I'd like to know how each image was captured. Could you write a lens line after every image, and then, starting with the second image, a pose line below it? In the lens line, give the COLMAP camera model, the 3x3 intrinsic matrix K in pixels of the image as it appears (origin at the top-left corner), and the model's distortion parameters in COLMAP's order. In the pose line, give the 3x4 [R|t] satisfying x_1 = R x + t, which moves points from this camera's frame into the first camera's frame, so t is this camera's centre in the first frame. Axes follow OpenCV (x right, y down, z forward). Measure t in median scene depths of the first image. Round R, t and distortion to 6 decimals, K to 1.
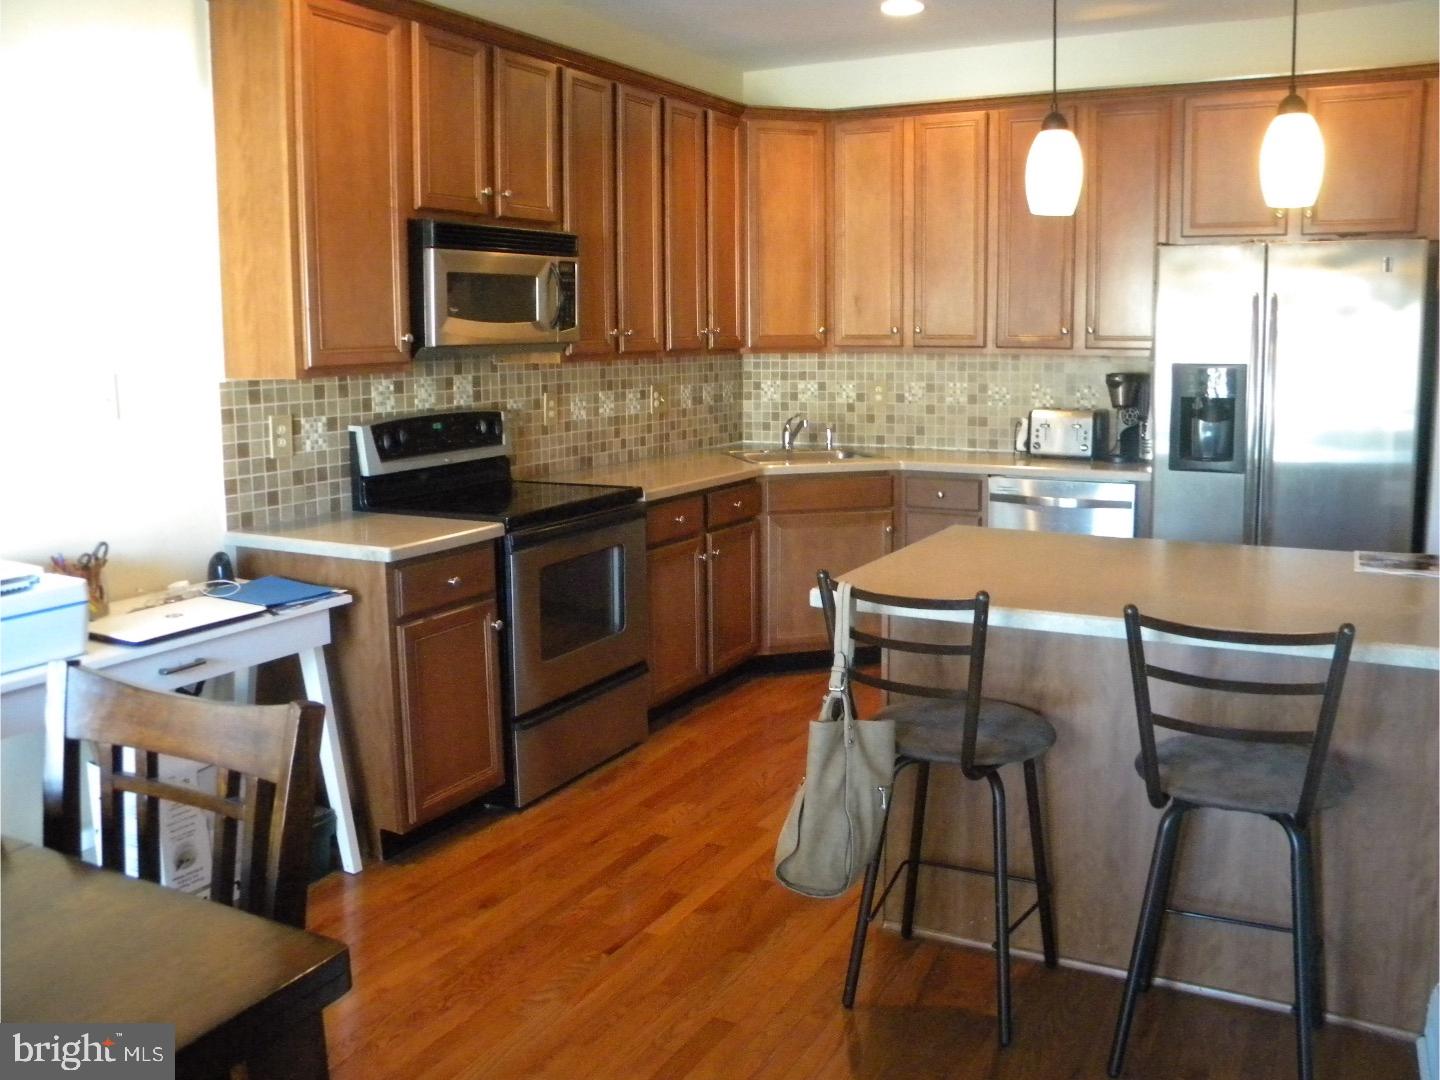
lens RADIAL K [[1222.0, 0, 719.4], [0, 1222.0, 512.1], [0, 0, 1]] dist [-0.207191, 0.164937]
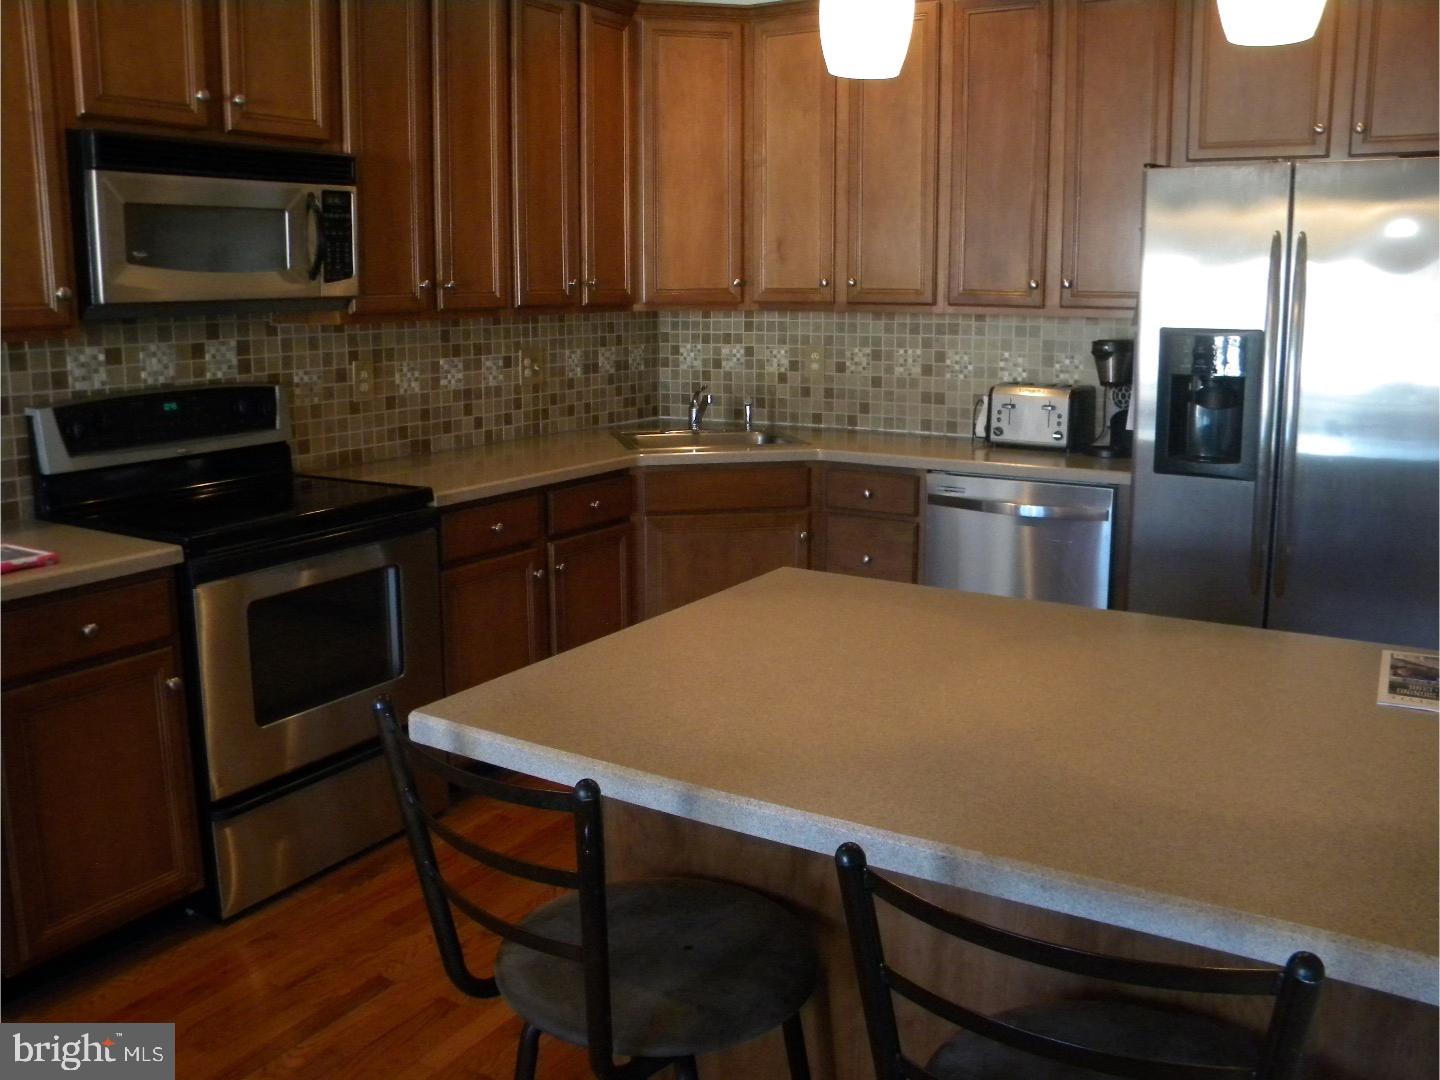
lens RADIAL K [[1222.0, 0, 719.4], [0, 1222.0, 512.1], [0, 0, 1]] dist [-0.207191, 0.164937]
pose [[0.998539, 0.016957, -0.051298, 0.126699], [-0.015145, 0.999254, 0.035516, -0.028747], [0.051862, -0.034687, 0.998052, 0.212065]]
